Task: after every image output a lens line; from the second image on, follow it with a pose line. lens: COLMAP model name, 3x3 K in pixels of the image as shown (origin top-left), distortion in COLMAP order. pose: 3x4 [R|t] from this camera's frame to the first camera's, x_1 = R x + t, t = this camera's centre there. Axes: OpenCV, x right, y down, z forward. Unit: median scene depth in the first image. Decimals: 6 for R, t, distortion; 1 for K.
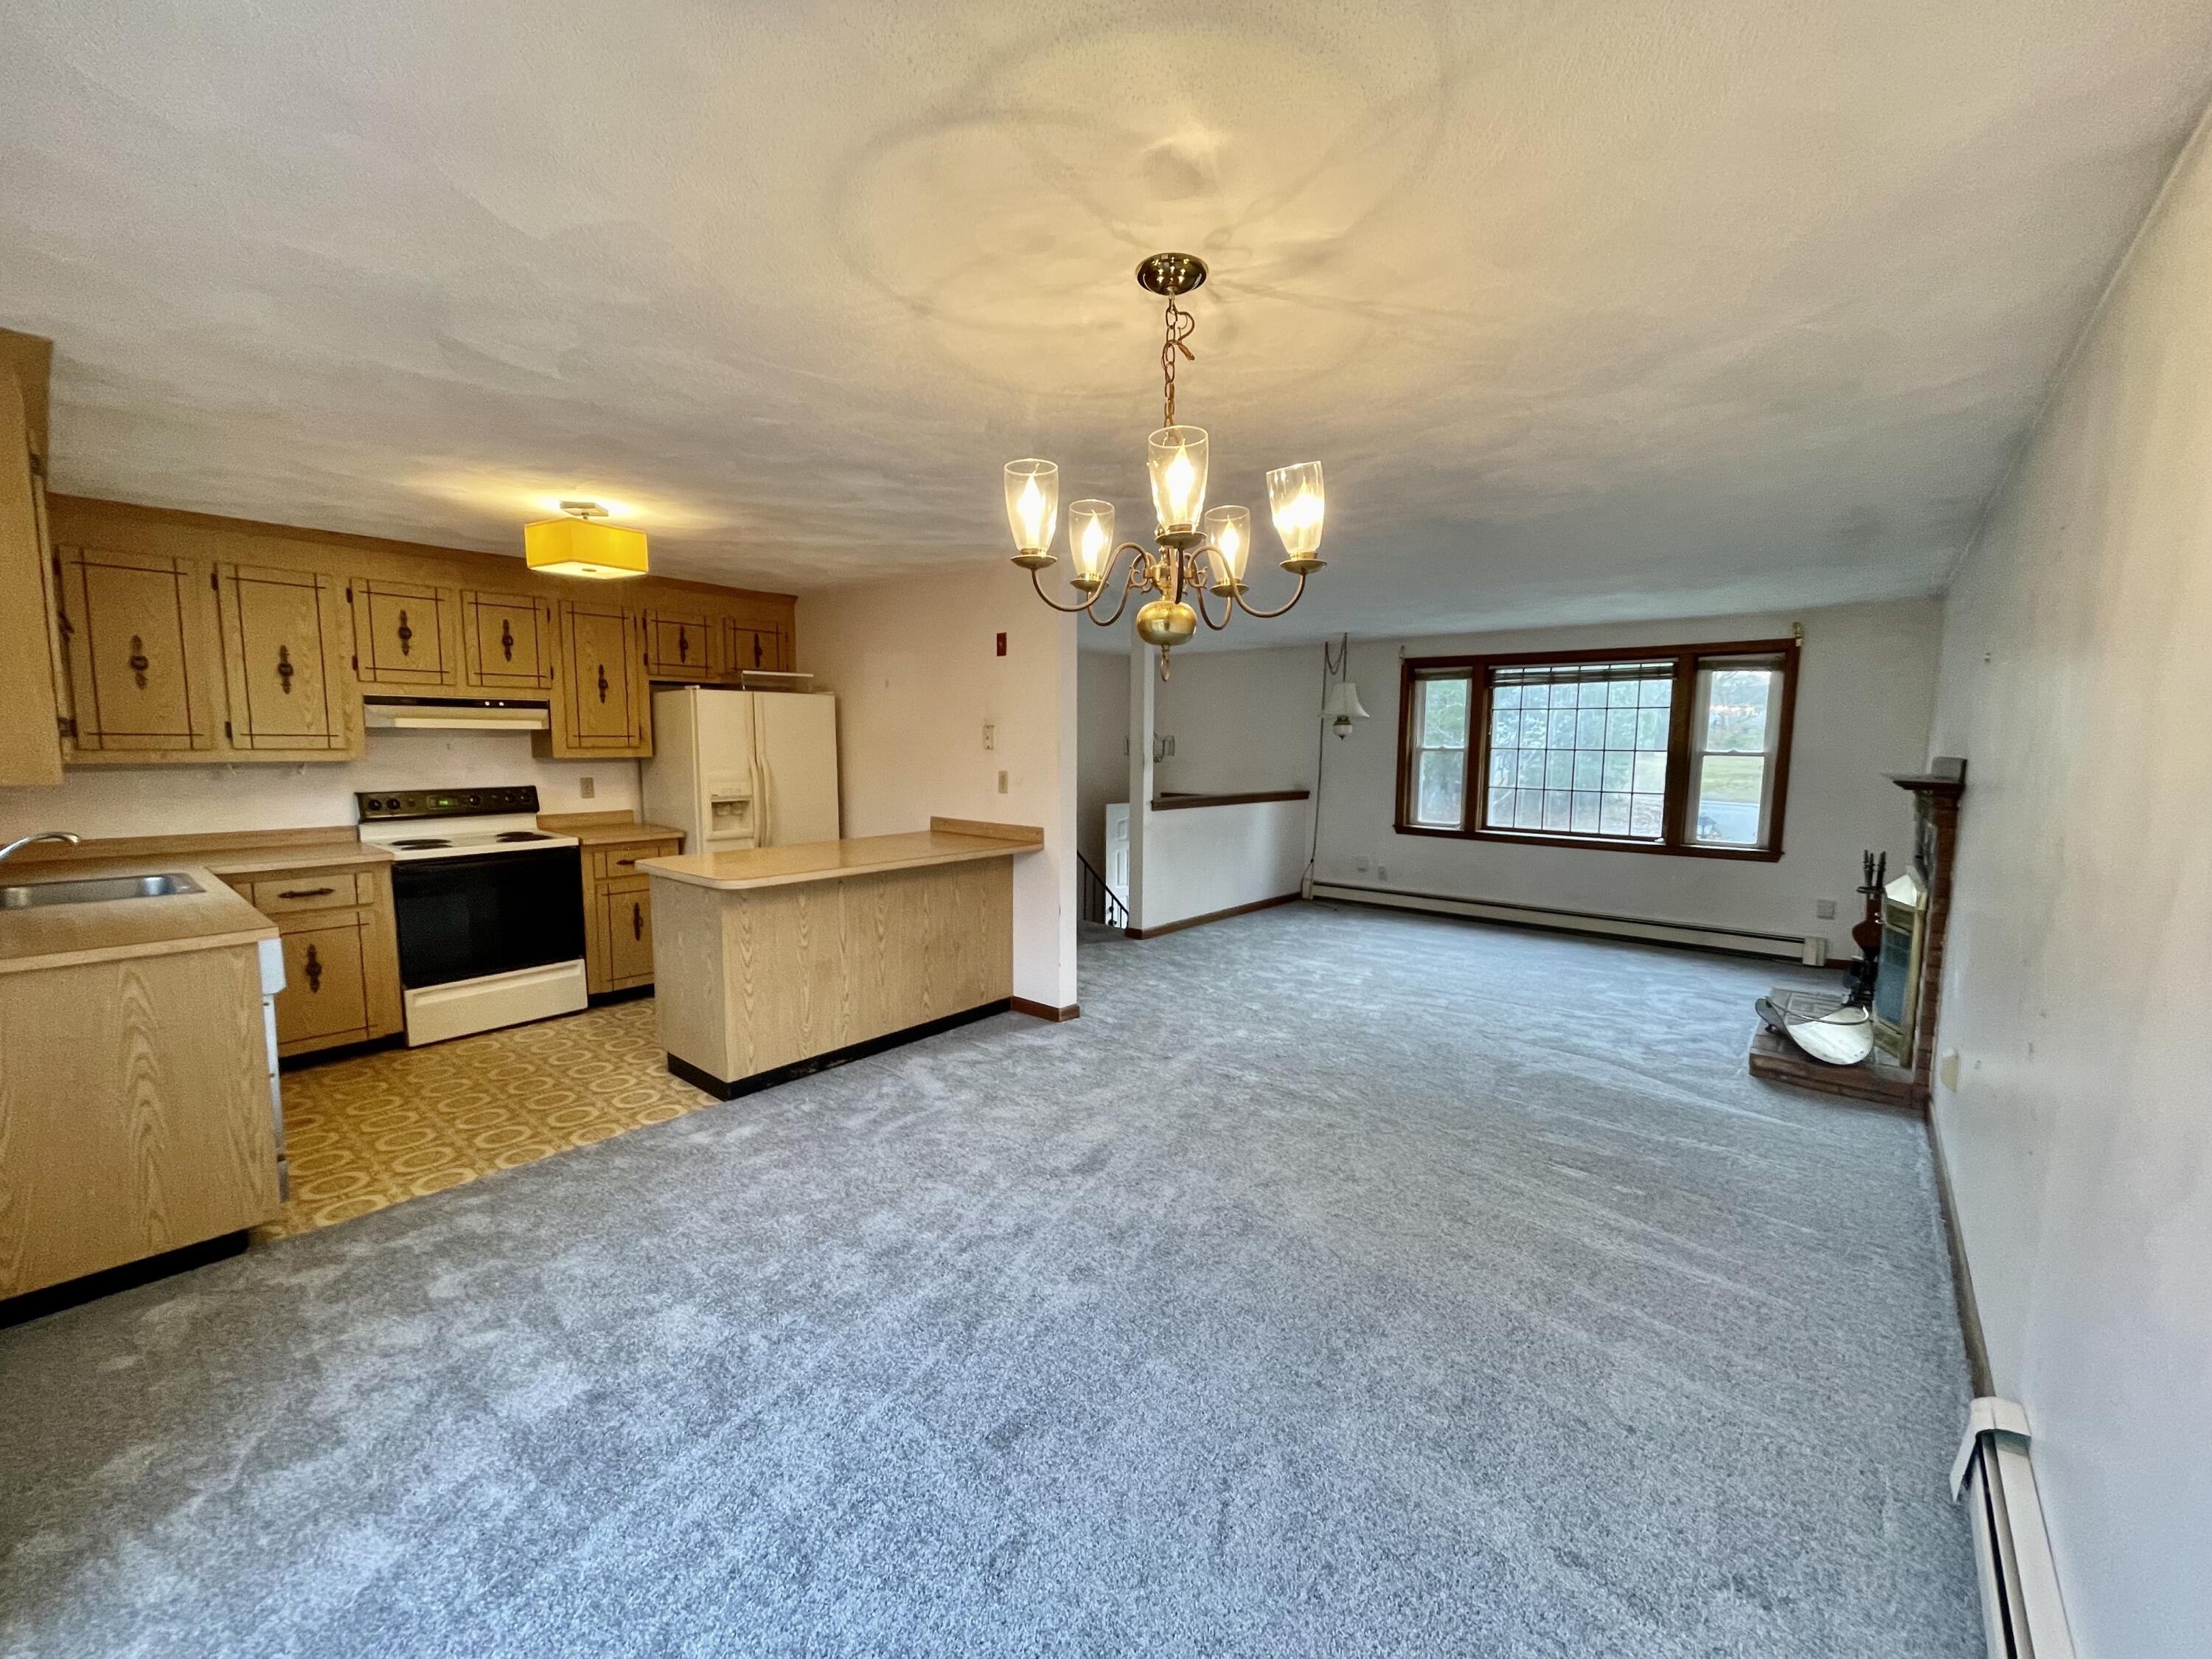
lens RADIAL K [[884.8, 0, 1106.0], [0, 884.8, 829.5], [0, 0, 1]] dist [0.002230, 0.000313]
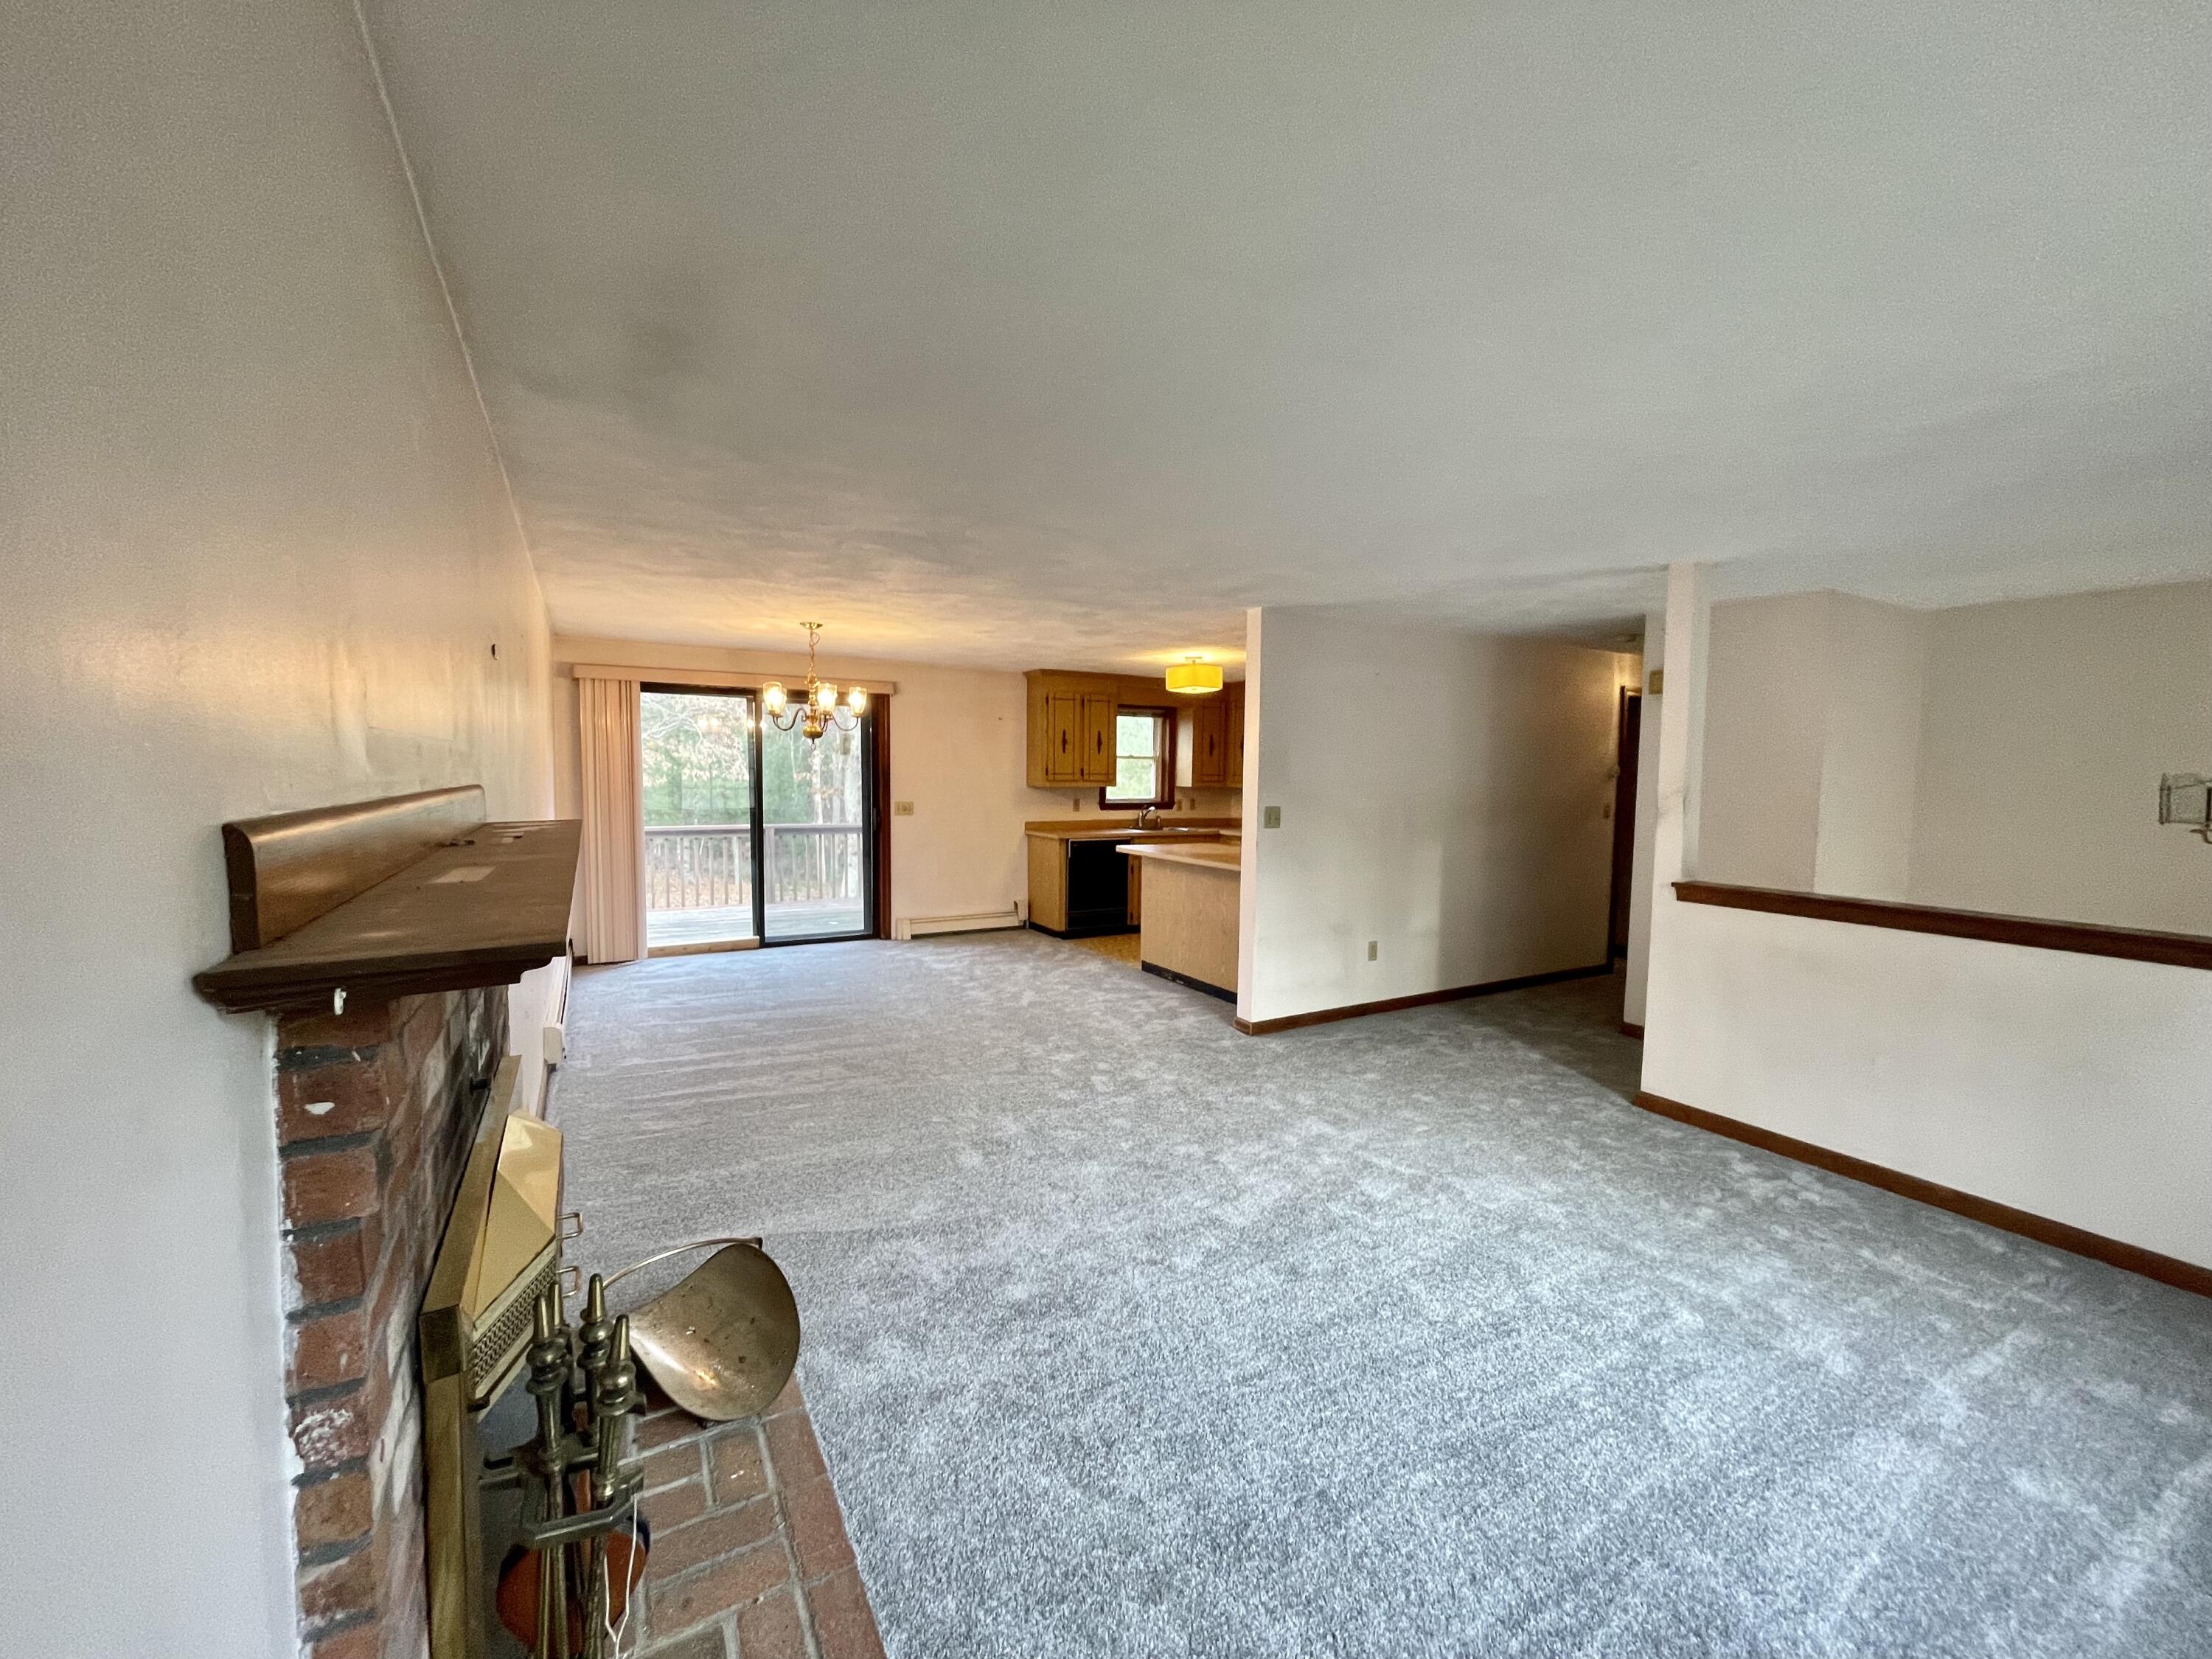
lens RADIAL K [[884.8, 0, 1106.0], [0, 884.8, 829.5], [0, 0, 1]] dist [0.002230, 0.000313]
pose [[-0.336905, 0.048951, -0.940265, 1.208248], [-0.111744, 0.989511, 0.091554, -0.132443], [0.934884, 0.135914, -0.327901, 1.371775]]
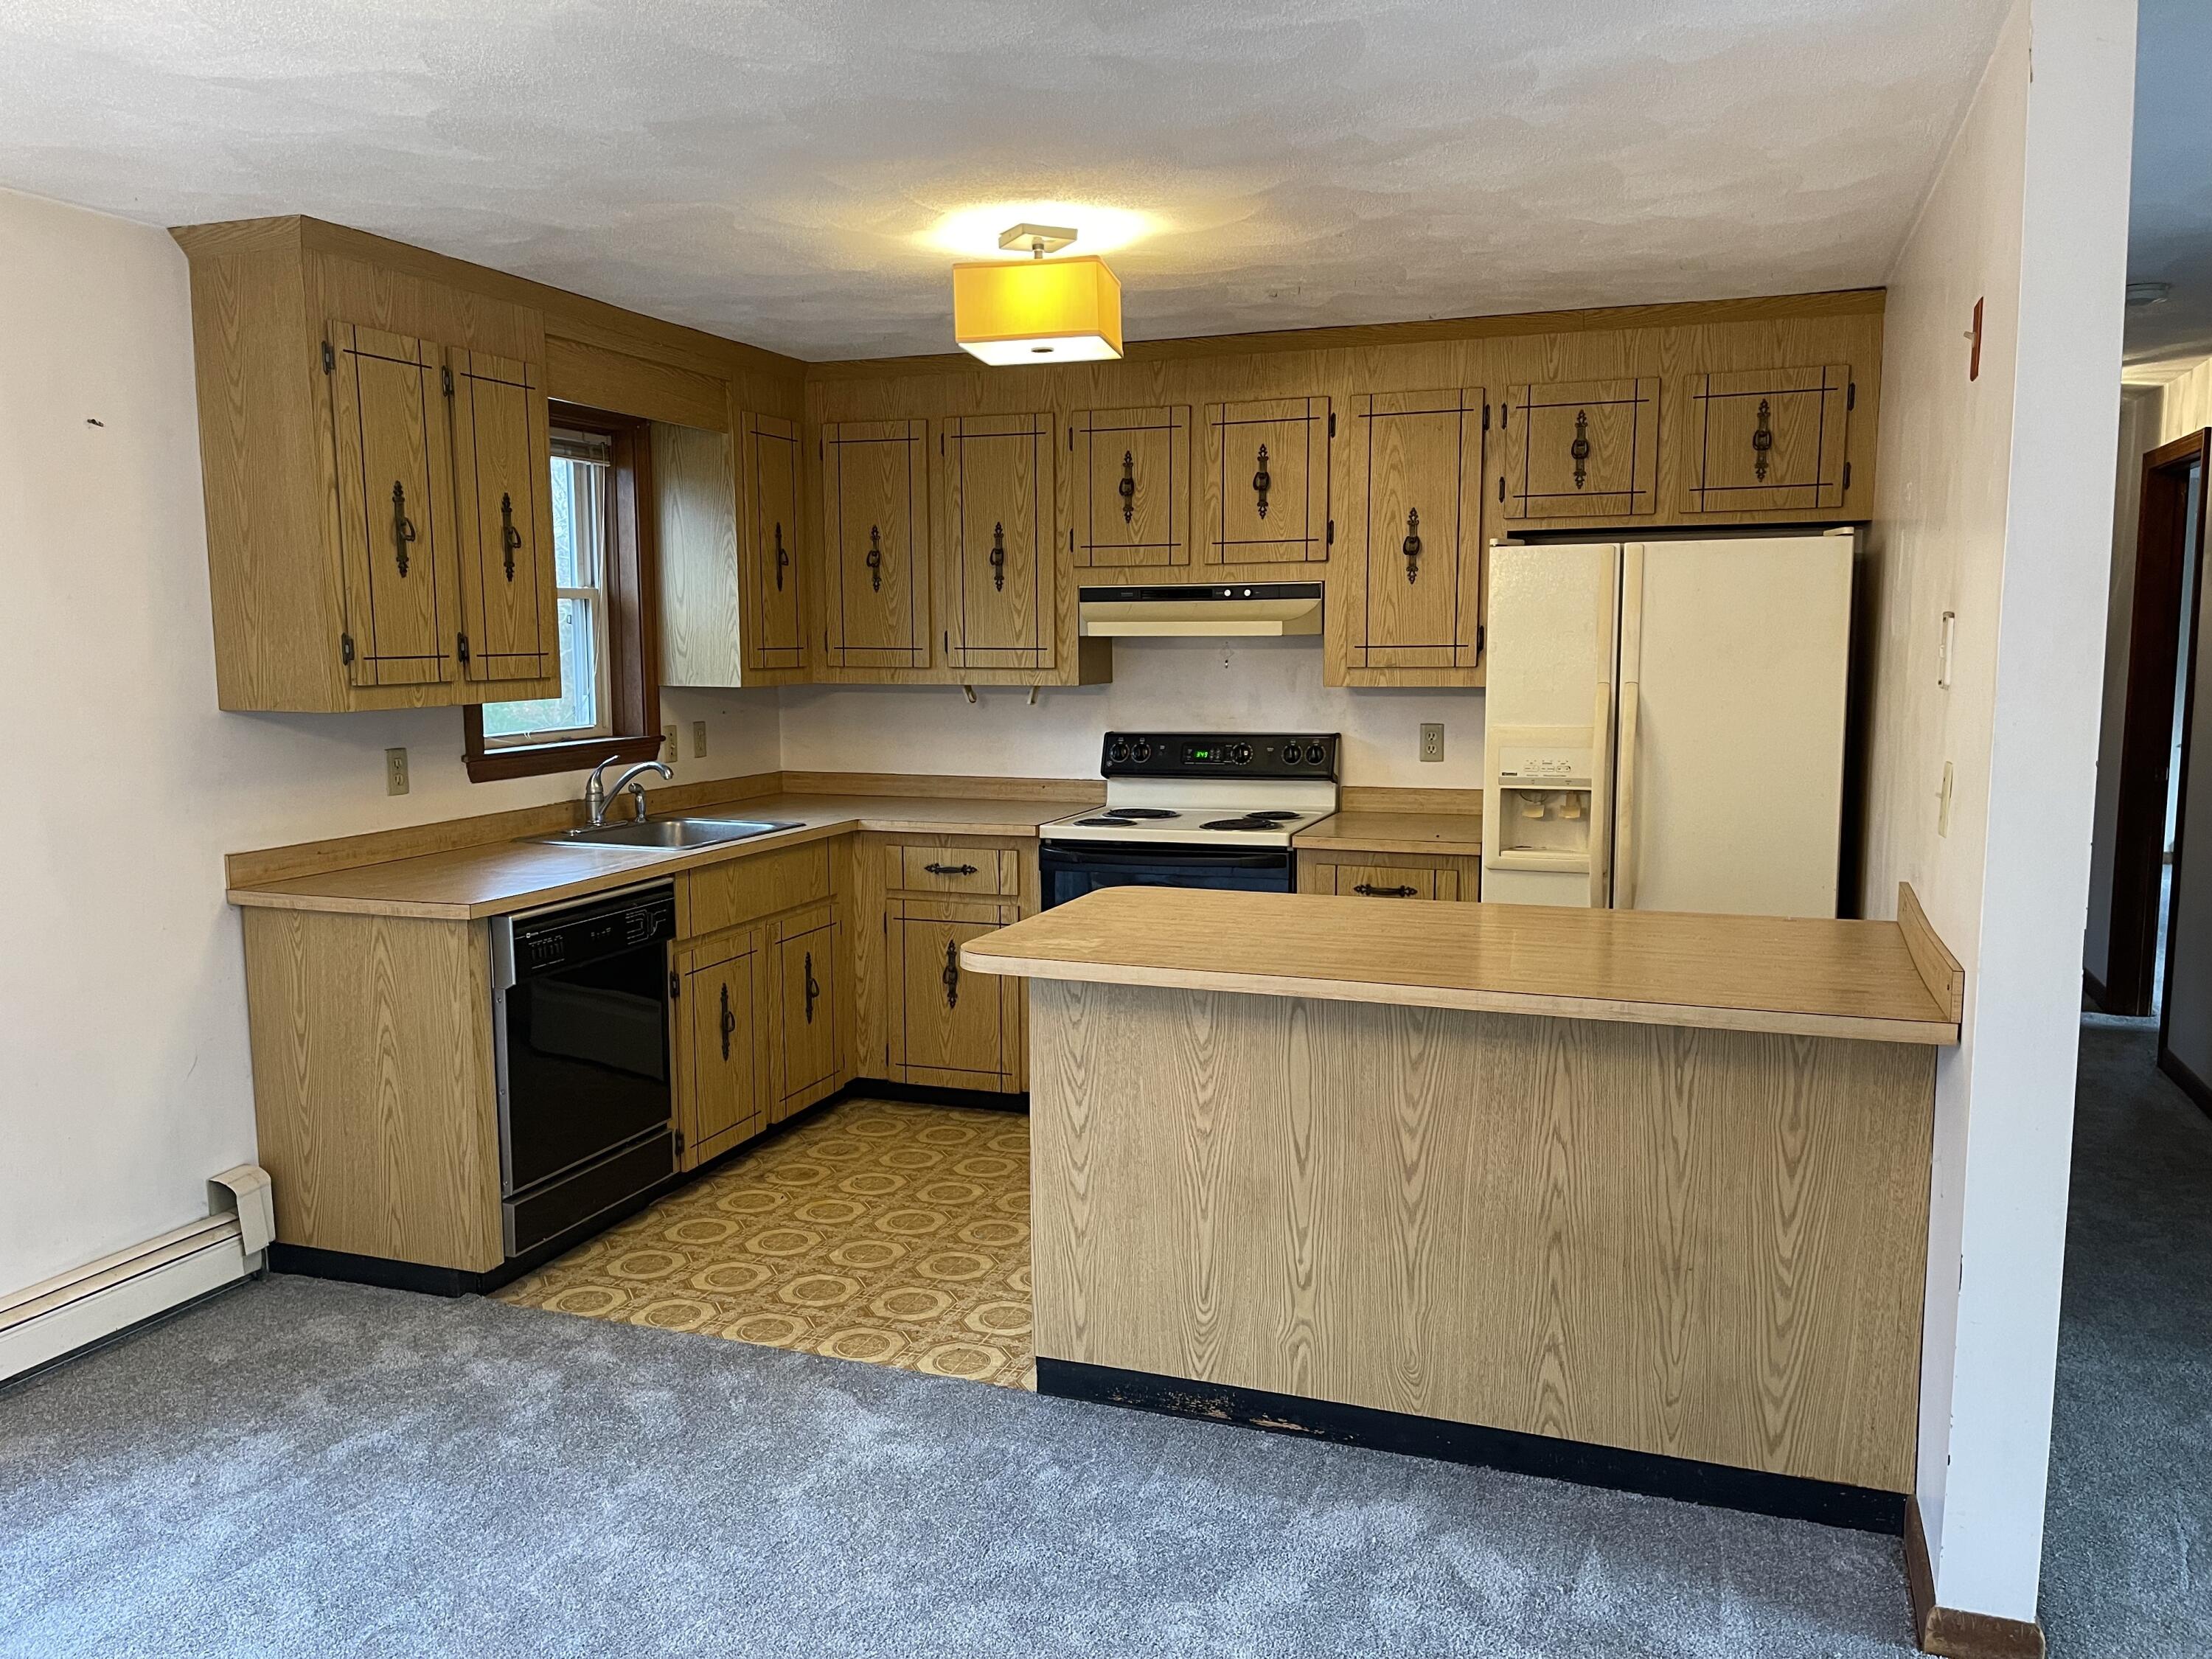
lens RADIAL K [[1658.2, 0, 1109.6], [0, 1658.2, 838.8], [0, 0, 1]] dist [0.036334, -0.001627]
pose [[0.344075, 0.108451, -0.932658, 0.386961], [-0.089185, 0.992591, 0.082518, -0.074019], [0.934697, 0.054787, 0.351198, 0.637569]]
